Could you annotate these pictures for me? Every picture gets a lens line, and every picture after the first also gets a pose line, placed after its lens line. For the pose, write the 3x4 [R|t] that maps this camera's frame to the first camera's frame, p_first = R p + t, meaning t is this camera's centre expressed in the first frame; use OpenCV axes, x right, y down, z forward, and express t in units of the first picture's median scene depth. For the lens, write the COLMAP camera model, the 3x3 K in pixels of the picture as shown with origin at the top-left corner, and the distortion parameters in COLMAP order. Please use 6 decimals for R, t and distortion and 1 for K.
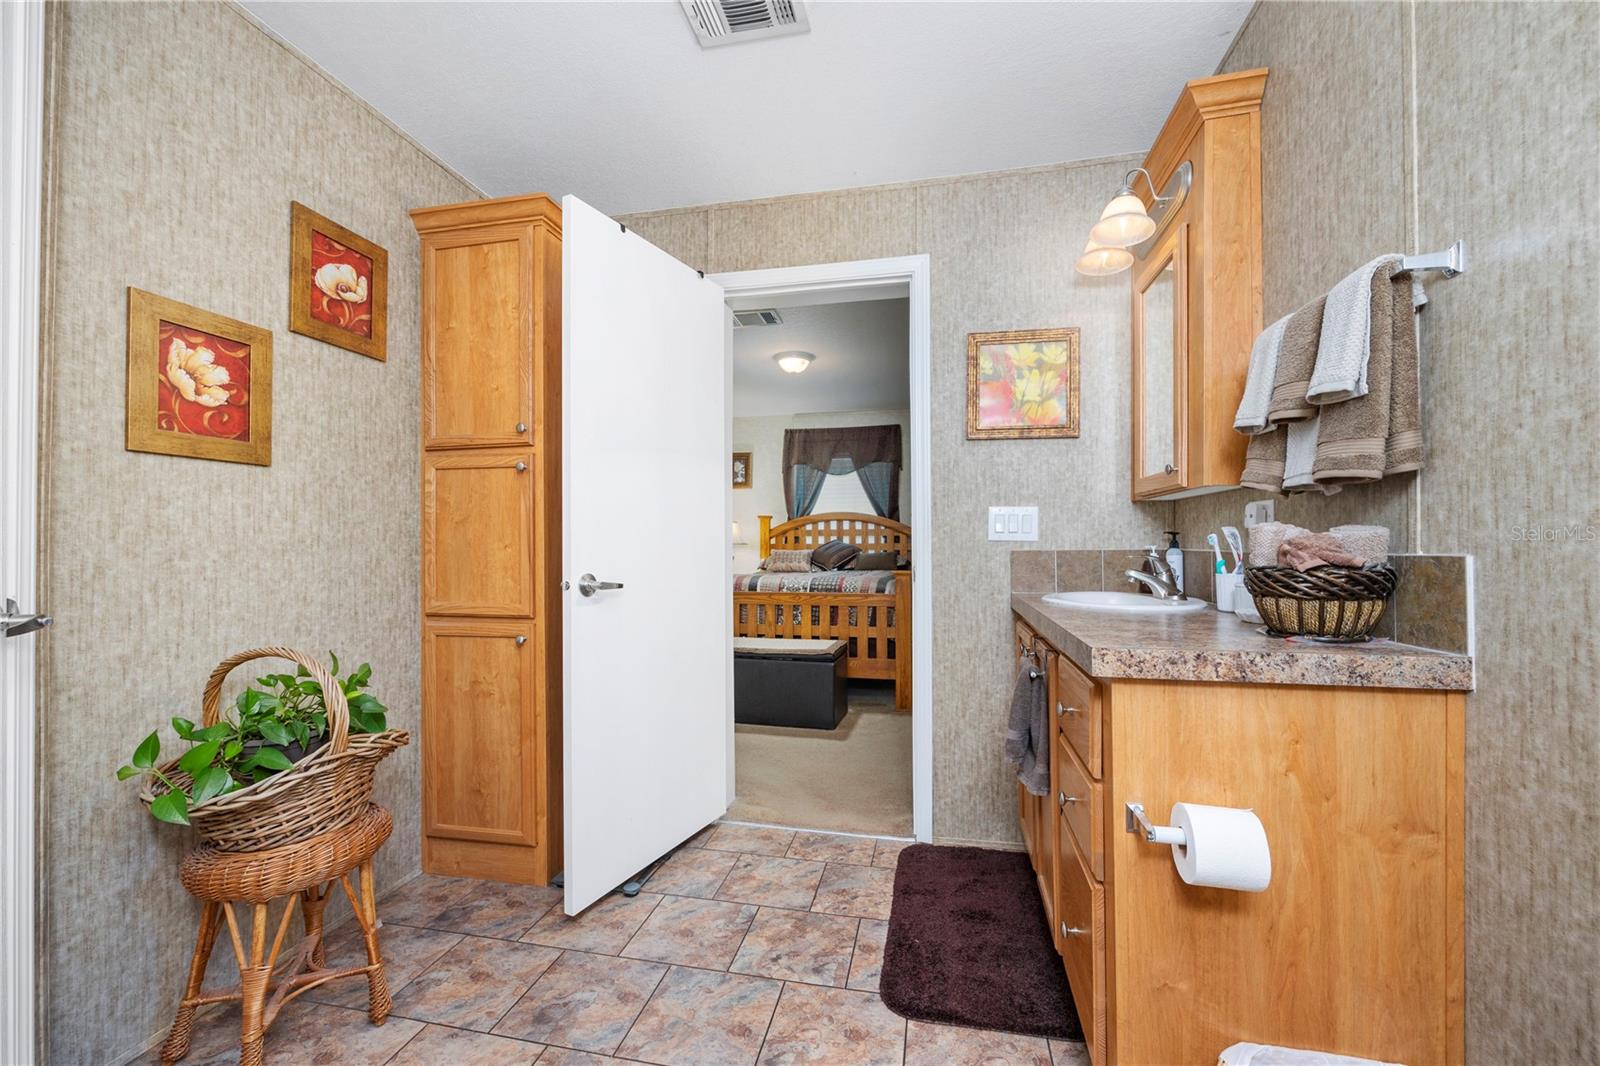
lens RADIAL K [[636.1, 0, 810.3], [0, 636.1, 536.8], [0, 0, 1]] dist [-0.001696, -0.000075]
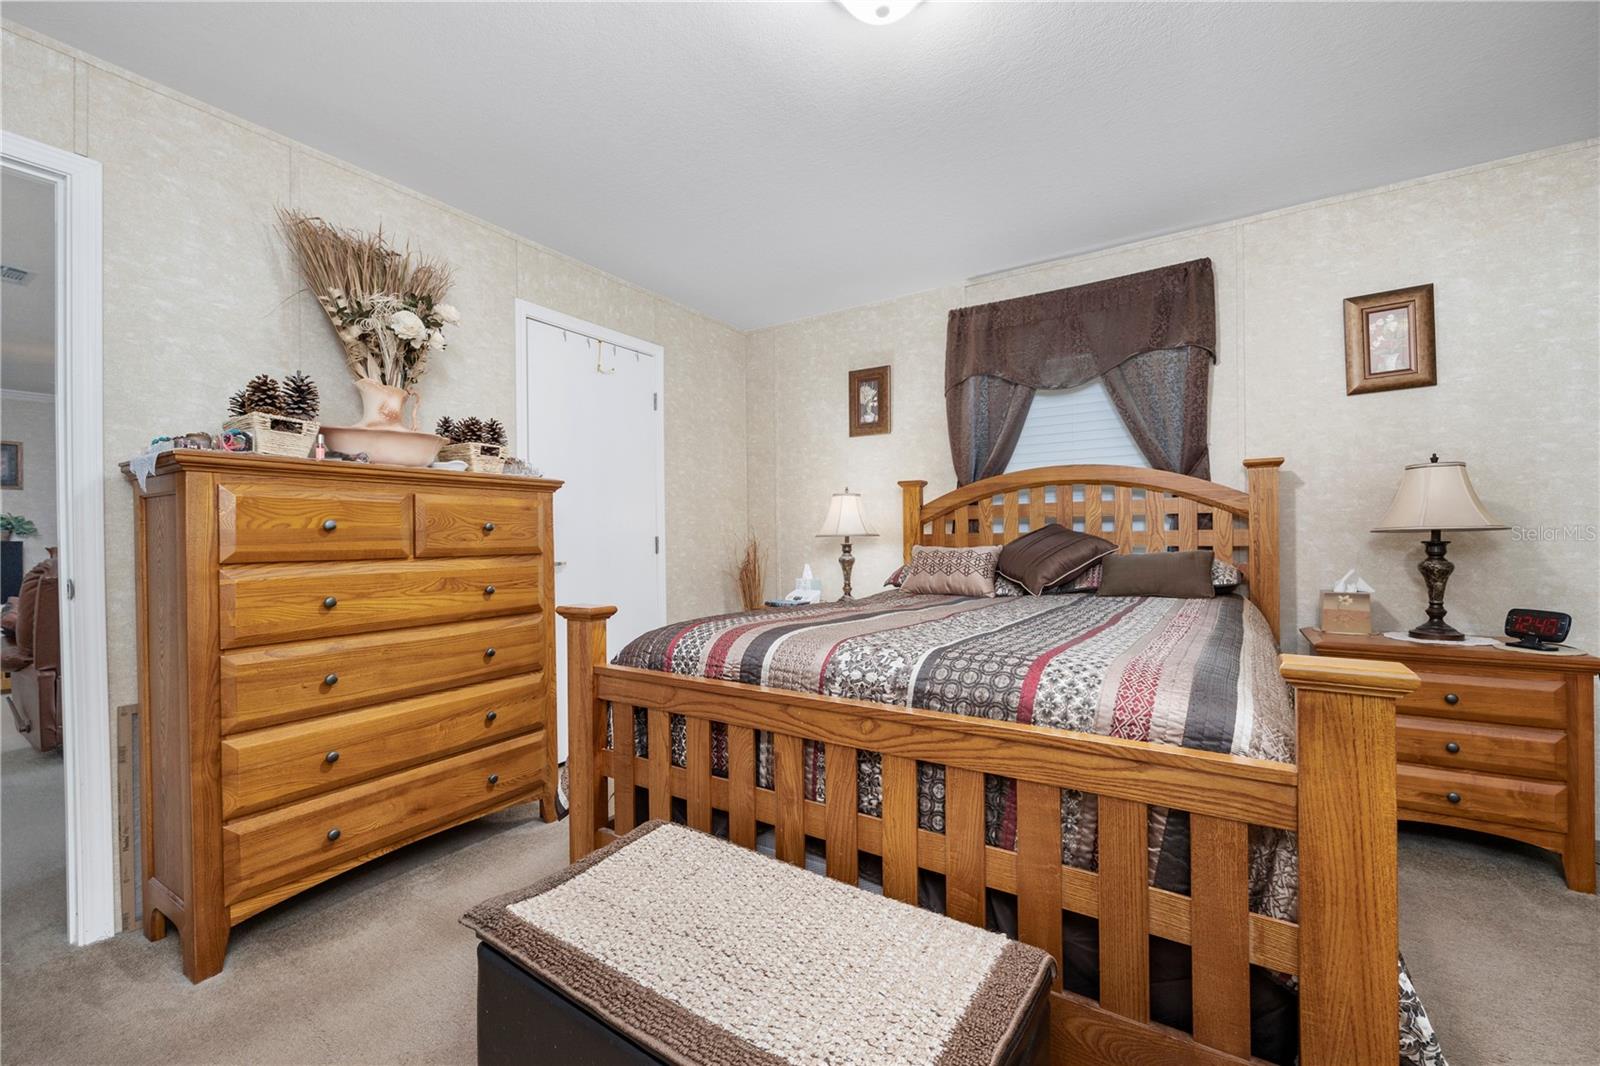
lens RADIAL K [[636.1, 0, 810.3], [0, 636.1, 536.8], [0, 0, 1]] dist [-0.001696, -0.000075]
pose [[0.933251, -0.008499, -0.359126, 0.039127], [0.014477, 0.999798, 0.013958, 0.004483], [0.358934, -0.018225, 0.933185, 0.486864]]
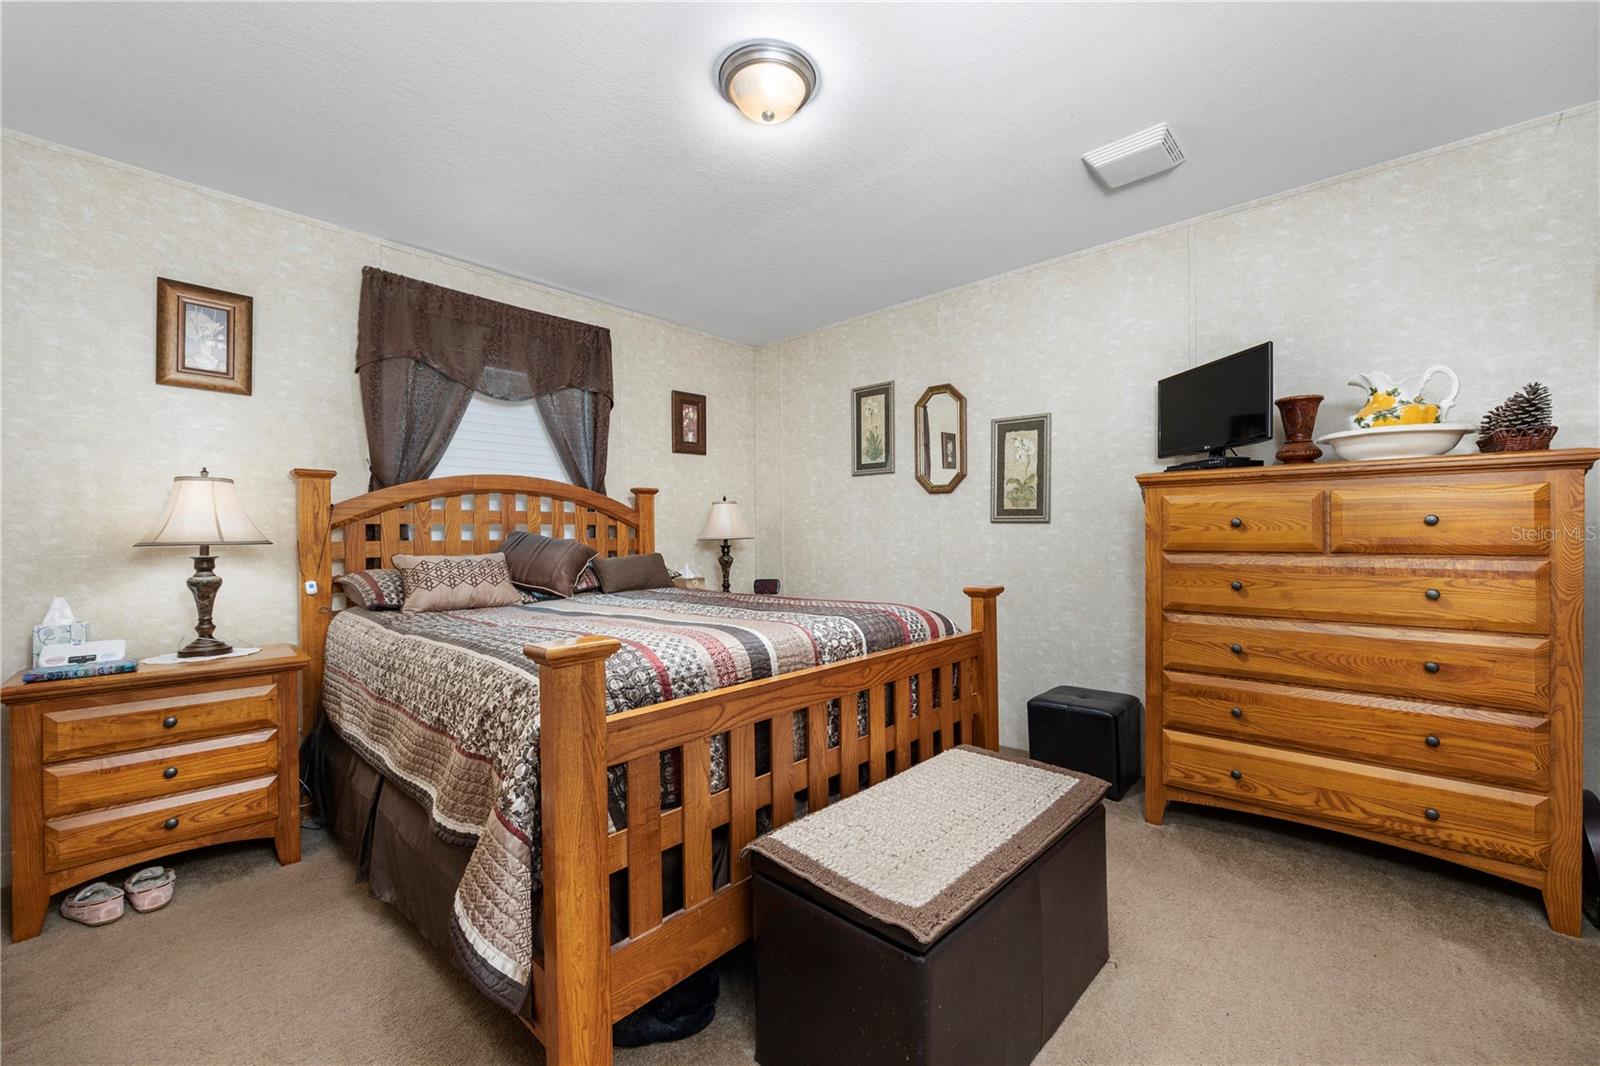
lens RADIAL K [[651.9, 0, 806.6], [0, 651.9, 514.1], [0, 0, 1]] dist [-0.019449, -0.000073]
pose [[0.512116, 0.026180, 0.858517, -0.260766], [-0.000171, 0.999538, -0.030379, 0.005836], [-0.858916, 0.015411, 0.511884, 0.549800]]
